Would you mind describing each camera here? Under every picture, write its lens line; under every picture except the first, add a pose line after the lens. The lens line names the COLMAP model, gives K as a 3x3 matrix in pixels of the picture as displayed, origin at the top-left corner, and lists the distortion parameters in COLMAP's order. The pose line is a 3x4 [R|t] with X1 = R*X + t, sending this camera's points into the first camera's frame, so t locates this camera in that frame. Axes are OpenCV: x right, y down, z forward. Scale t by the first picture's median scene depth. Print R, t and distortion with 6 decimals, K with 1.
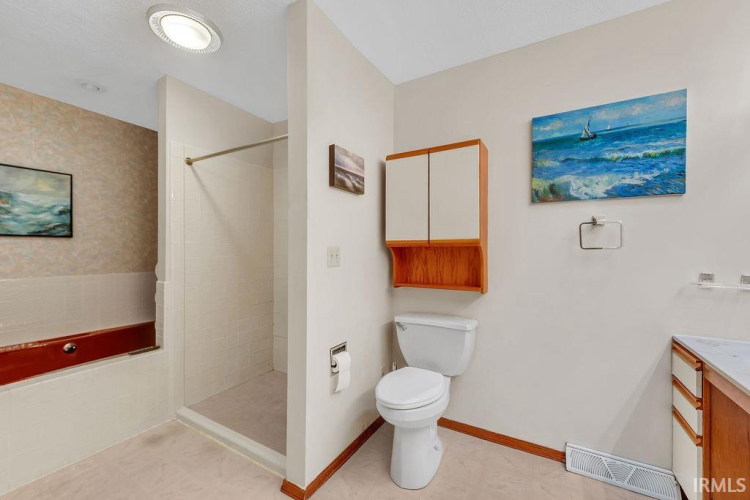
lens RADIAL K [[309.5, 0, 371.6], [0, 309.5, 250.6], [0, 0, 1]] dist [0.004412, -0.000802]
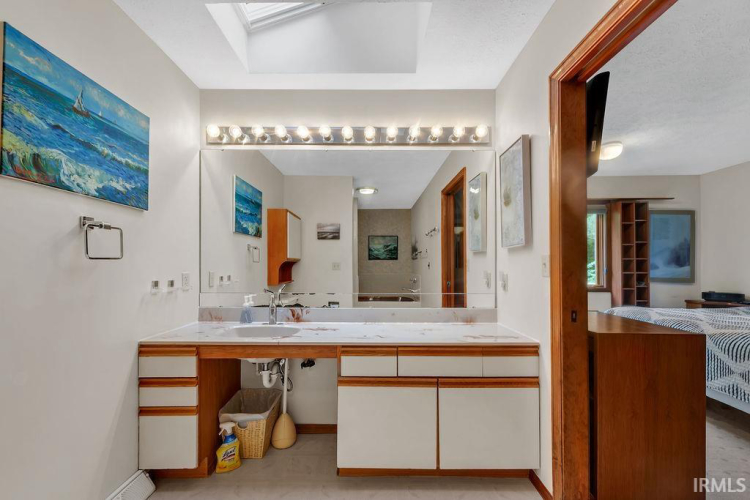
lens RADIAL K [[309.5, 0, 372.7], [0, 309.5, 264.6], [0, 0, 1]] dist [0.004412, -0.000802]
pose [[-0.516714, 0.002446, 0.856154, -0.332956], [0.003365, 0.999994, -0.000826, 0.012769], [-0.856151, 0.002455, -0.516719, 0.812037]]
